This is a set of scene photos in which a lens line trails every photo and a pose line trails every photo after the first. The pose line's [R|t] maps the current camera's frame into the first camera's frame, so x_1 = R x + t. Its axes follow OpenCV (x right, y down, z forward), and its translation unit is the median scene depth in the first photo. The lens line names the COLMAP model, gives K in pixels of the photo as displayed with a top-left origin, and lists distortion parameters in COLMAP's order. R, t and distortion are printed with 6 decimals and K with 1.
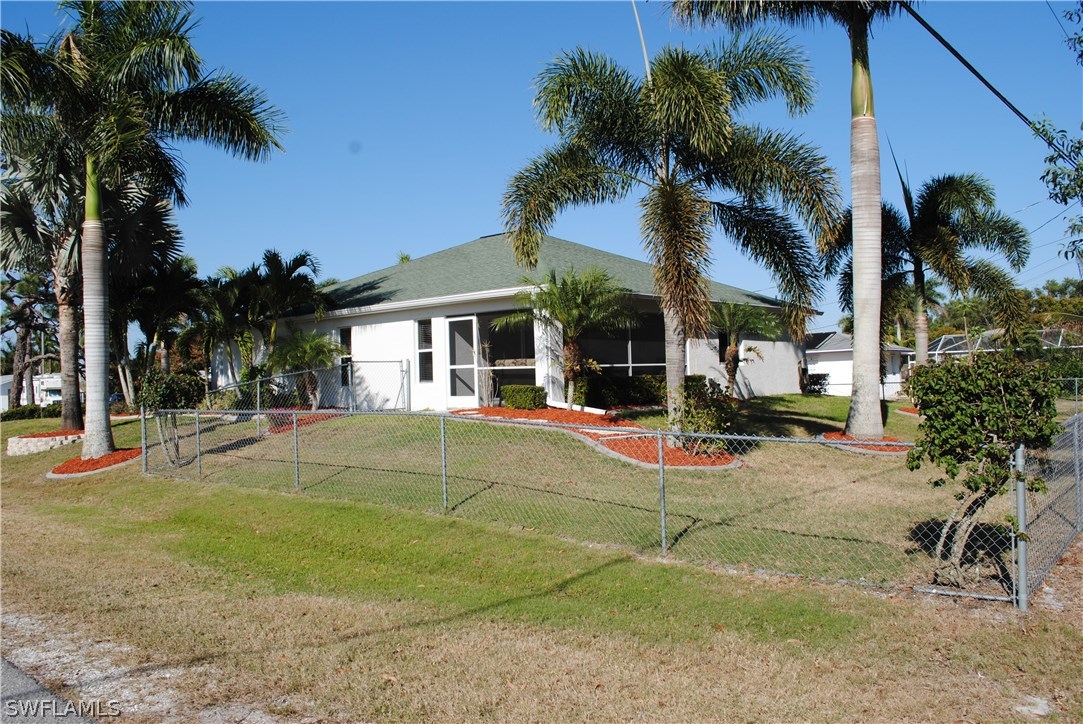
lens RADIAL K [[855.4, 0, 546.7], [0, 855.4, 363.0], [0, 0, 1]] dist [-0.076744, 0.001454]
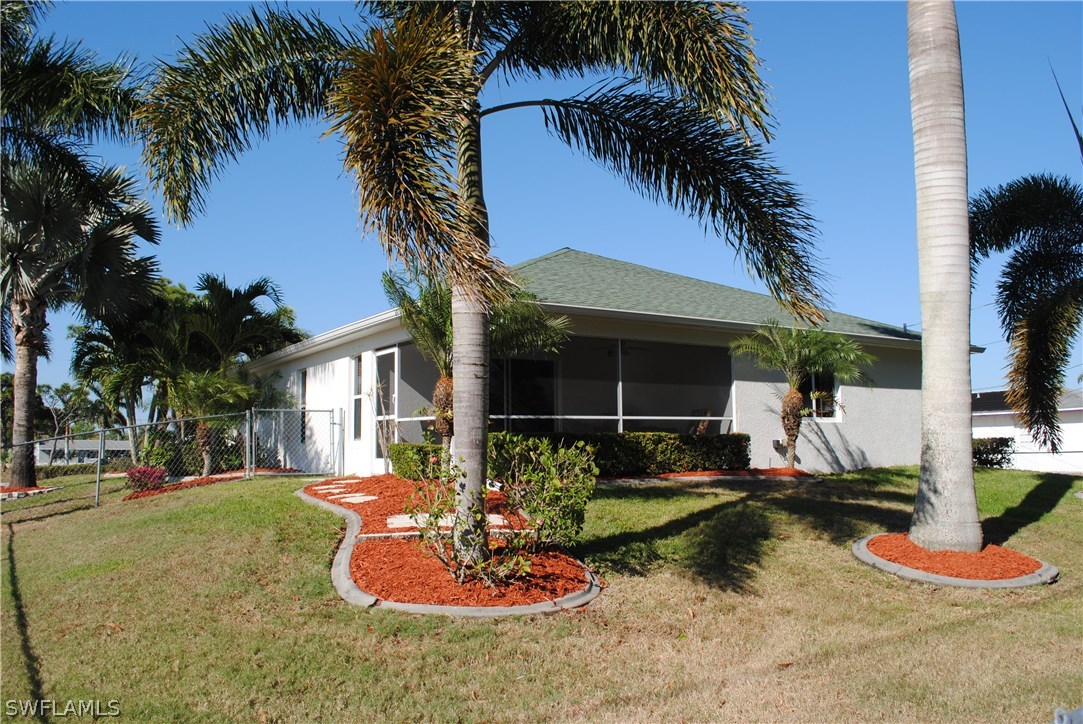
lens RADIAL K [[855.4, 0, 546.7], [0, 855.4, 363.0], [0, 0, 1]] dist [-0.076744, 0.001454]
pose [[0.963421, -0.009372, -0.267830, 0.223254], [-0.011127, 0.997128, -0.074919, 0.010913], [0.267762, 0.075159, 0.960549, 0.330313]]
